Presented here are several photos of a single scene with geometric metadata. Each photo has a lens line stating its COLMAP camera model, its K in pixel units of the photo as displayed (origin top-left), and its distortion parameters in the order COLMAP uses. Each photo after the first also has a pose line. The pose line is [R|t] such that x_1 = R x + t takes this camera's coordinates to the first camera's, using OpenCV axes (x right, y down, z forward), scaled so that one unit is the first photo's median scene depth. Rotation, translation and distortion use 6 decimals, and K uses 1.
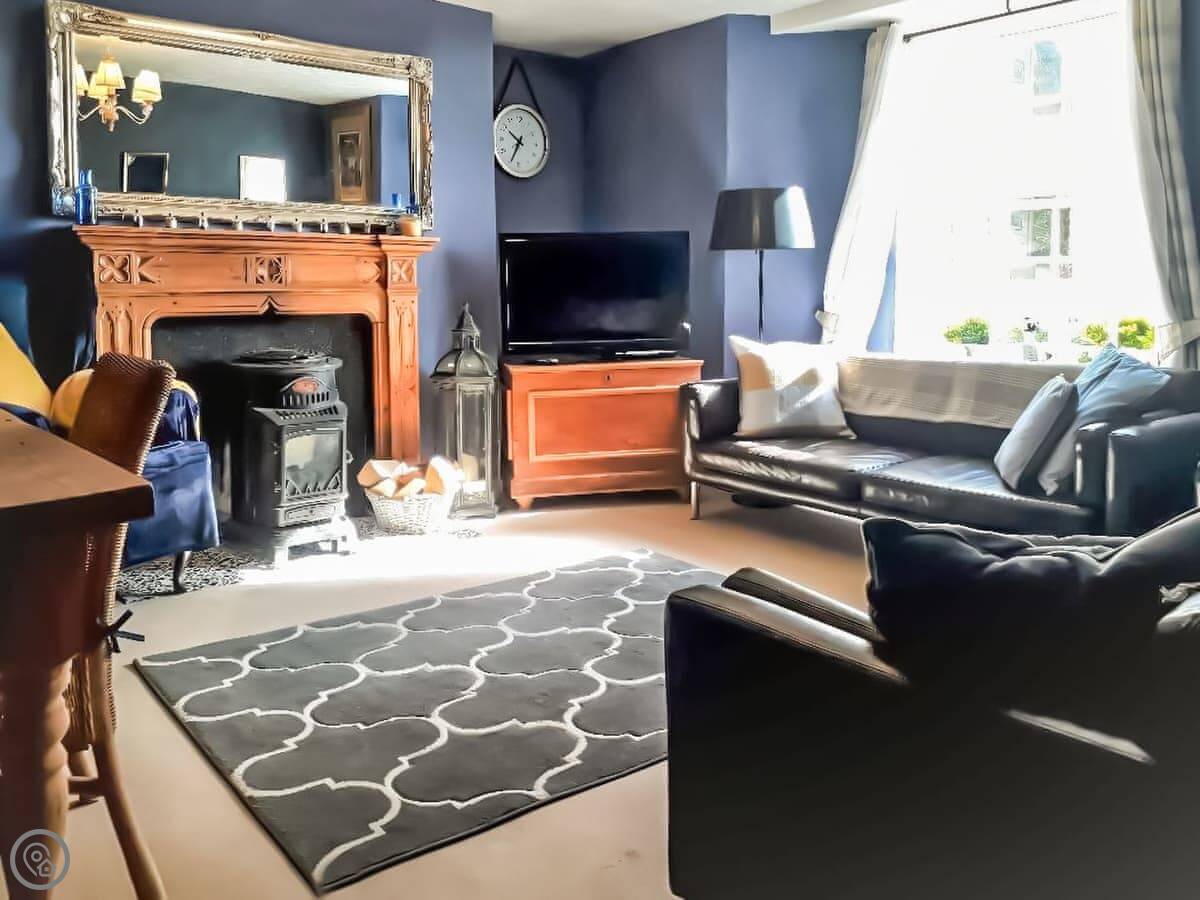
lens RADIAL K [[1030.2, 0, 600.0], [0, 1030.2, 450.0], [0, 0, 1]] dist [-0.006082, -0.116235]
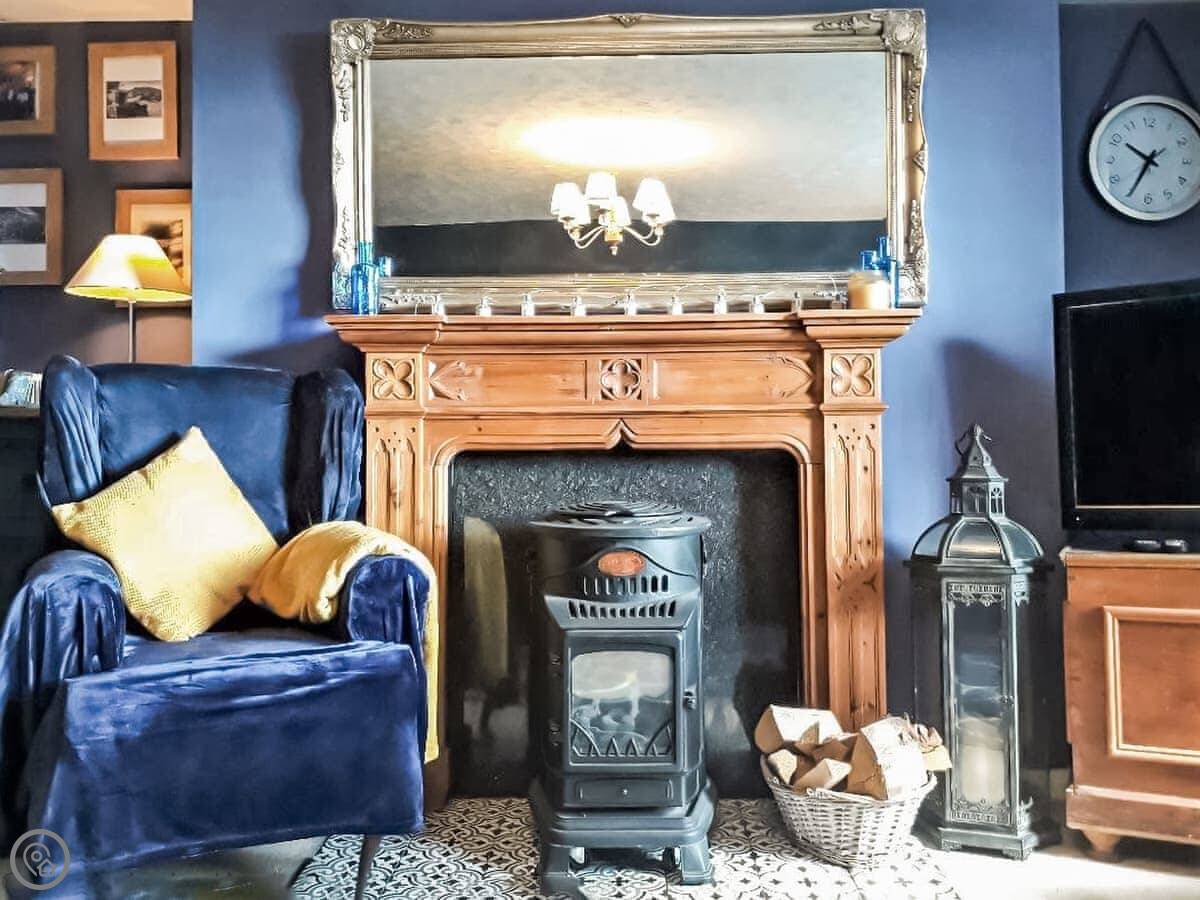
lens RADIAL K [[949.0, 0, 599.6], [0, 949.0, 470.0], [0, 0, 1]] dist [0.063509, -0.080483]
pose [[0.749168, -0.011705, -0.662277, 0.052692], [-0.100344, 0.986299, -0.130941, -0.038776], [0.654736, 0.164552, 0.737729, 0.535697]]
